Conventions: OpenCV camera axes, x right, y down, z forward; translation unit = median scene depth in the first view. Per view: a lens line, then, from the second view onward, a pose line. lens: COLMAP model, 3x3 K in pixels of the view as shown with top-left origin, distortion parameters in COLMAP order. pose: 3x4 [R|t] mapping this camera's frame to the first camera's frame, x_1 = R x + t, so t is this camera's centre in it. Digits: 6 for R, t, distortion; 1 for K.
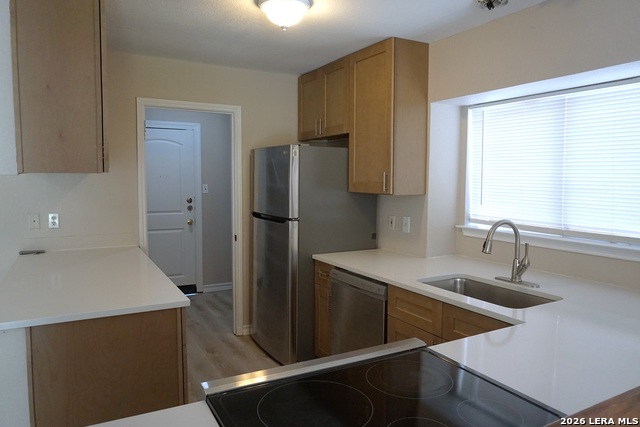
lens RADIAL K [[447.5, 0, 328.6], [0, 447.5, 215.9], [0, 0, 1]] dist [-0.067930, 0.046255]
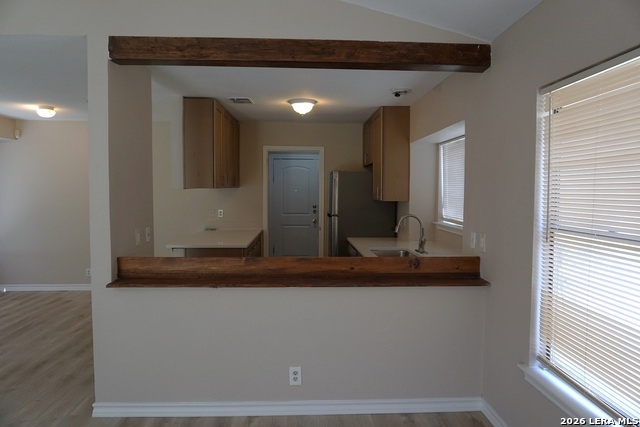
lens RADIAL K [[435.7, 0, 318.6], [0, 435.7, 214.9], [0, 0, 1]] dist [-0.060465, 0.043355]
pose [[0.890426, 0.024727, -0.454455, 0.607668], [-0.040553, 0.998862, -0.025108, 0.049666], [0.453317, 0.040787, 0.890416, -0.483986]]
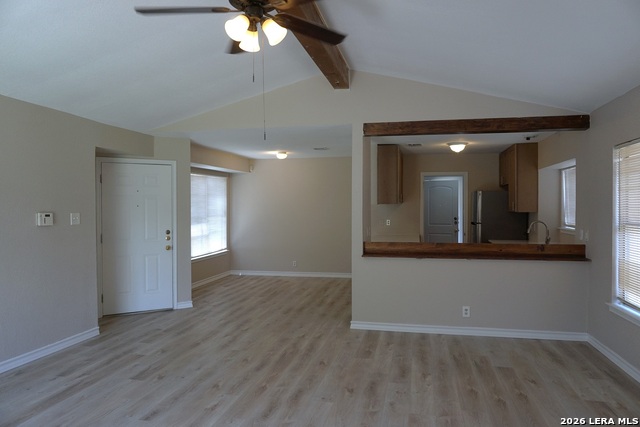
lens RADIAL K [[432.7, 0, 316.2], [0, 432.7, 215.3], [0, 0, 1]] dist [-0.066249, 0.043704]
pose [[0.730480, 0.005545, -0.682911, 0.803103], [-0.053379, 0.997371, -0.048999, 0.118160], [0.680845, 0.072246, 0.728856, -1.151952]]
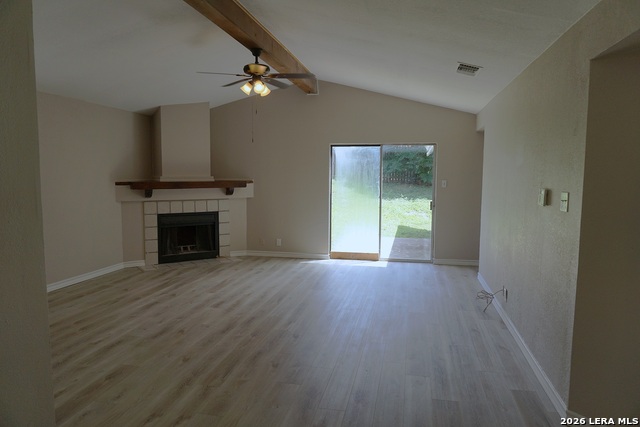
lens RADIAL K [[447.5, 0, 328.6], [0, 447.5, 215.9], [0, 0, 1]] dist [-0.067930, 0.046255]
pose [[-0.754998, -0.073795, 0.651562, -0.900513], [0.046820, 0.985044, 0.165818, -0.030835], [-0.654054, 0.155698, -0.740251, 0.247170]]
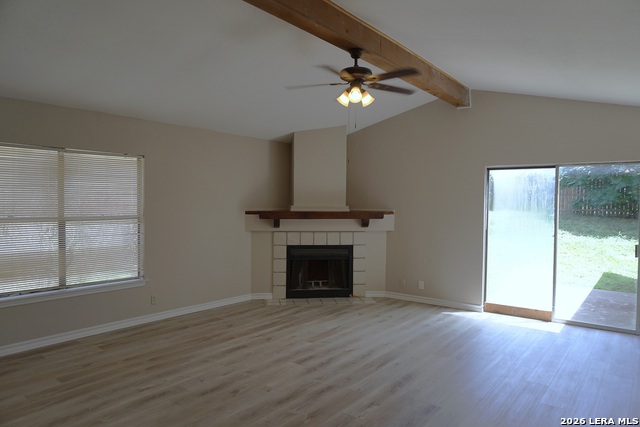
lens RADIAL K [[440.7, 0, 320.0], [0, 440.7, 213.5], [0, 0, 1]] dist [-0.048505, 0.037038]
pose [[-0.376724, -0.031824, 0.925779, -0.798523], [0.070592, 0.995517, 0.062947, 0.014960], [-0.923632, 0.089066, -0.372789, -0.188725]]
